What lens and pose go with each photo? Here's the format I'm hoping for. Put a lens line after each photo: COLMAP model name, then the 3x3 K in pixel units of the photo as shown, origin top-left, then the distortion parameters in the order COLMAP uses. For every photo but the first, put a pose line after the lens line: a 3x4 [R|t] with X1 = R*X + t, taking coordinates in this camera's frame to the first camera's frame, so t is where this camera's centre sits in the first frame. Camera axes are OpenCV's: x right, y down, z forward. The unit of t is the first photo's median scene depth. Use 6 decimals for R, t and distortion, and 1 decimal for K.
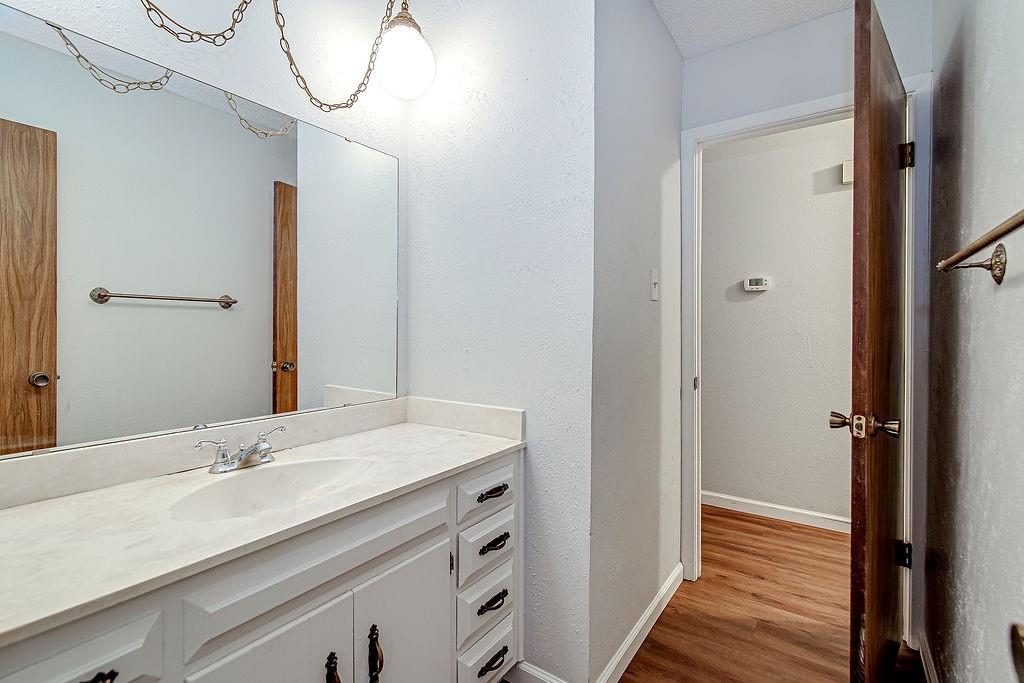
lens RADIAL K [[465.3, 0, 515.5], [0, 465.3, 332.9], [0, 0, 1]] dist [-0.000897, -0.000035]
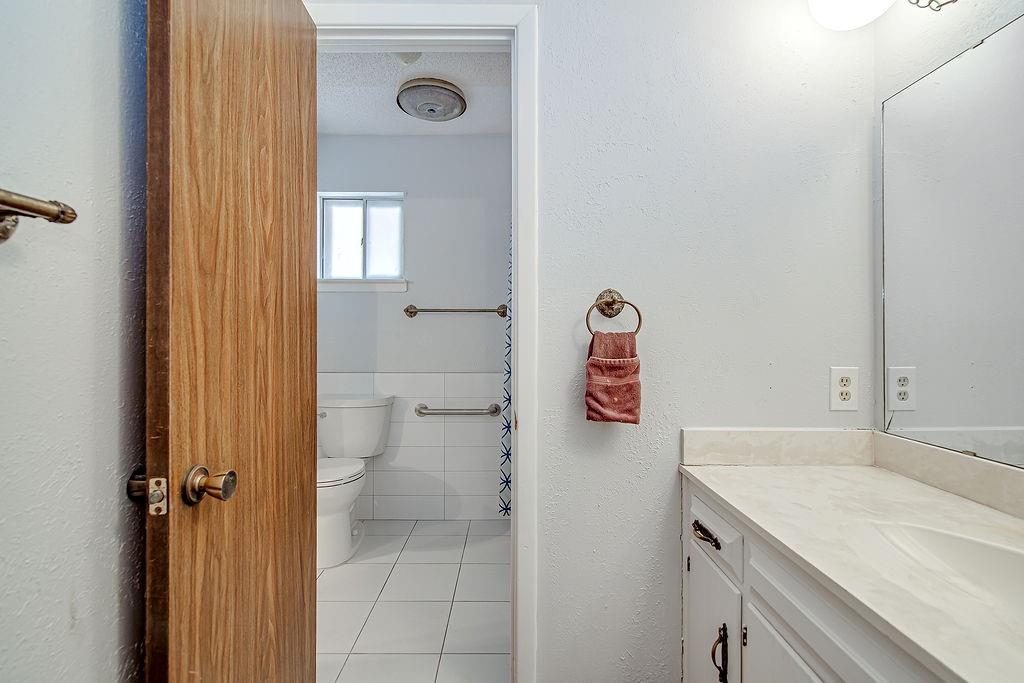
lens RADIAL K [[465.3, 0, 515.5], [0, 465.3, 332.9], [0, 0, 1]] dist [-0.000897, -0.000035]
pose [[-0.816646, -0.009177, -0.577066, 0.512863], [-0.011490, 0.999934, 0.000357, -0.008429], [0.577025, 0.006922, -0.816697, 1.451733]]
